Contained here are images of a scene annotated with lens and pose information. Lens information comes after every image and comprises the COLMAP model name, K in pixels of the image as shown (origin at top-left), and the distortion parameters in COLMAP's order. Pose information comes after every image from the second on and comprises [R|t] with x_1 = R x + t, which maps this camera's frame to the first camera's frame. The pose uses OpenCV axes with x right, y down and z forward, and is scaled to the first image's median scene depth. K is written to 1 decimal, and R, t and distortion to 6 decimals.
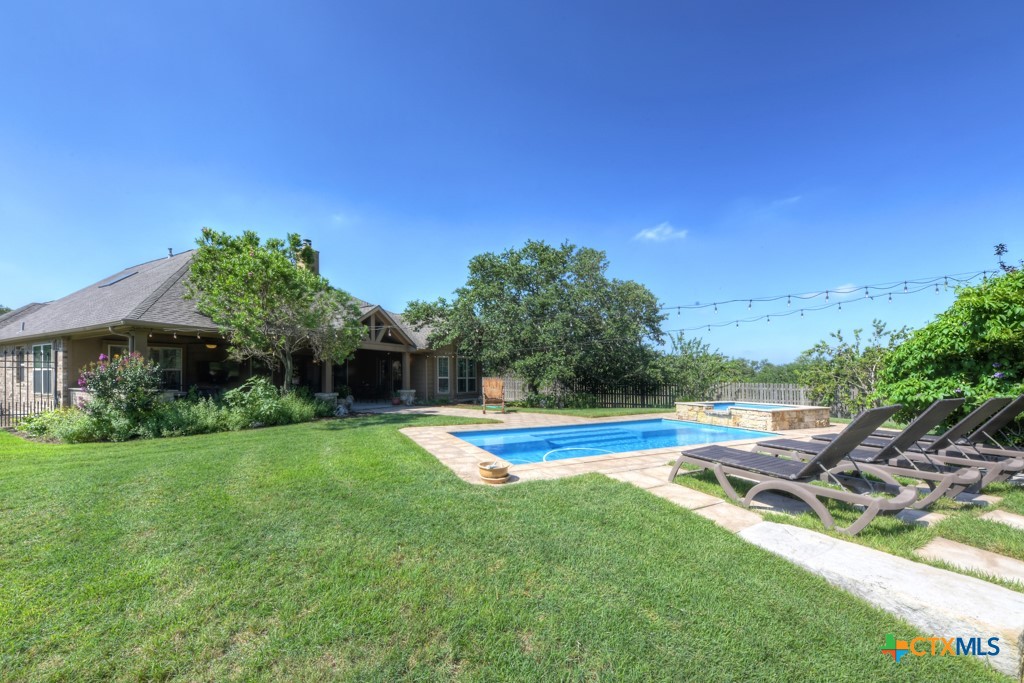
lens RADIAL K [[372.6, 0, 513.1], [0, 372.6, 372.1], [0, 0, 1]] dist [0.020403, -0.012606]
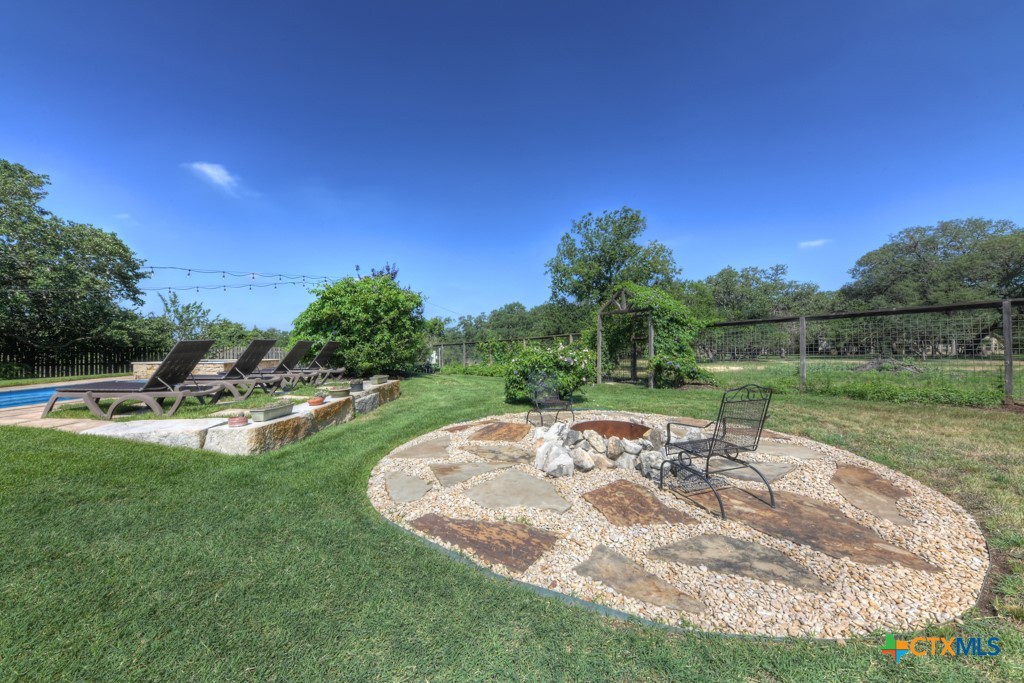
lens RADIAL K [[353.3, 0, 508.1], [0, 353.3, 343.7], [0, 0, 1]] dist [-0.007435, -0.000156]
pose [[0.439352, -0.002796, 0.898310, 0.032225], [-0.000108, 0.999995, 0.003165, 0.021928], [-0.898315, -0.001488, 0.439350, -0.215631]]
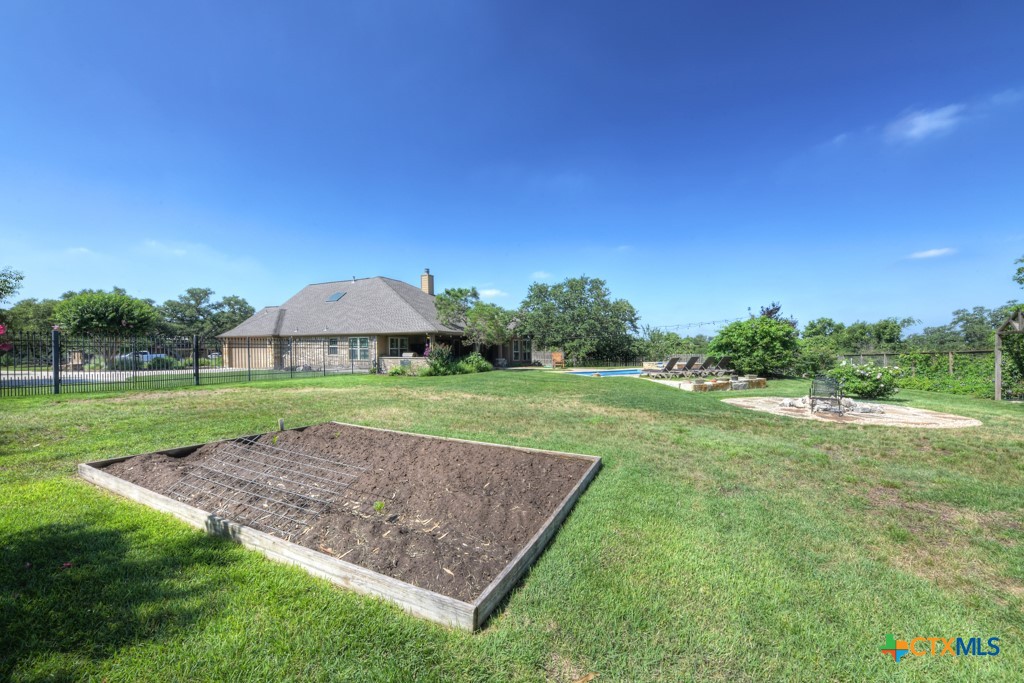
lens RADIAL K [[357.7, 0, 507.5], [0, 357.7, 343.3], [0, 0, 1]] dist [0.001583, -0.000108]
pose [[0.999516, -0.002330, 0.031007, -0.368067], [0.002483, 0.999985, -0.004906, -0.022233], [-0.030995, 0.004981, 0.999507, -0.920053]]
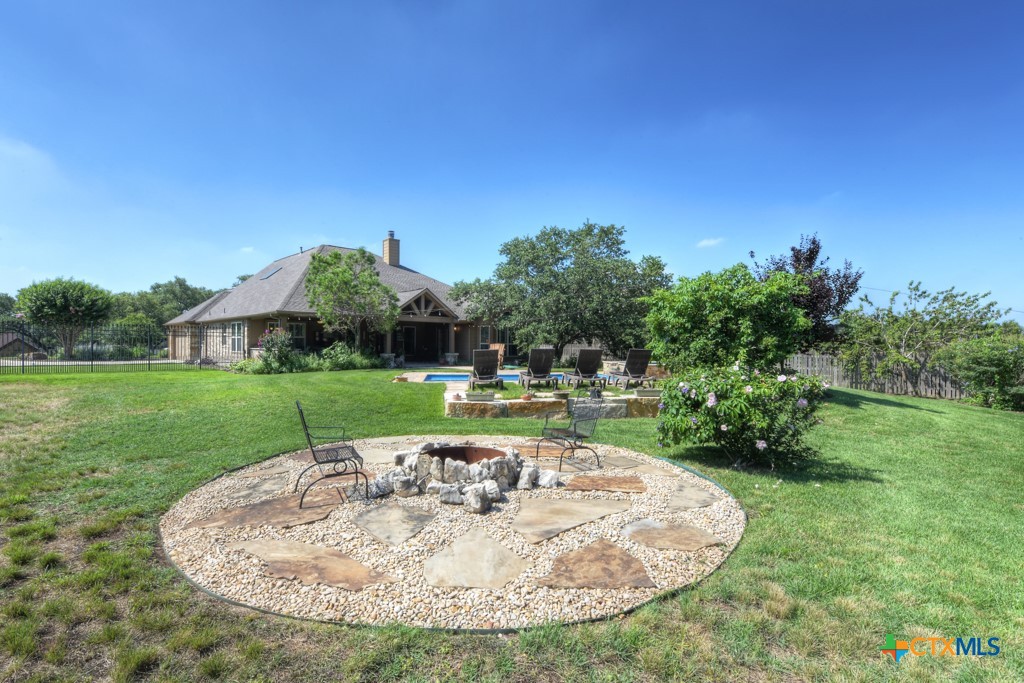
lens RADIAL K [[468.5, 0, 517.0], [0, 468.5, 340.0], [0, 0, 1]] dist [0.026312, 0.000295]
pose [[0.948098, -0.000121, -0.317979, 0.519949], [0.000782, 0.999998, 0.001953, 0.001489], [0.317978, -0.002101, 0.948096, -0.520699]]
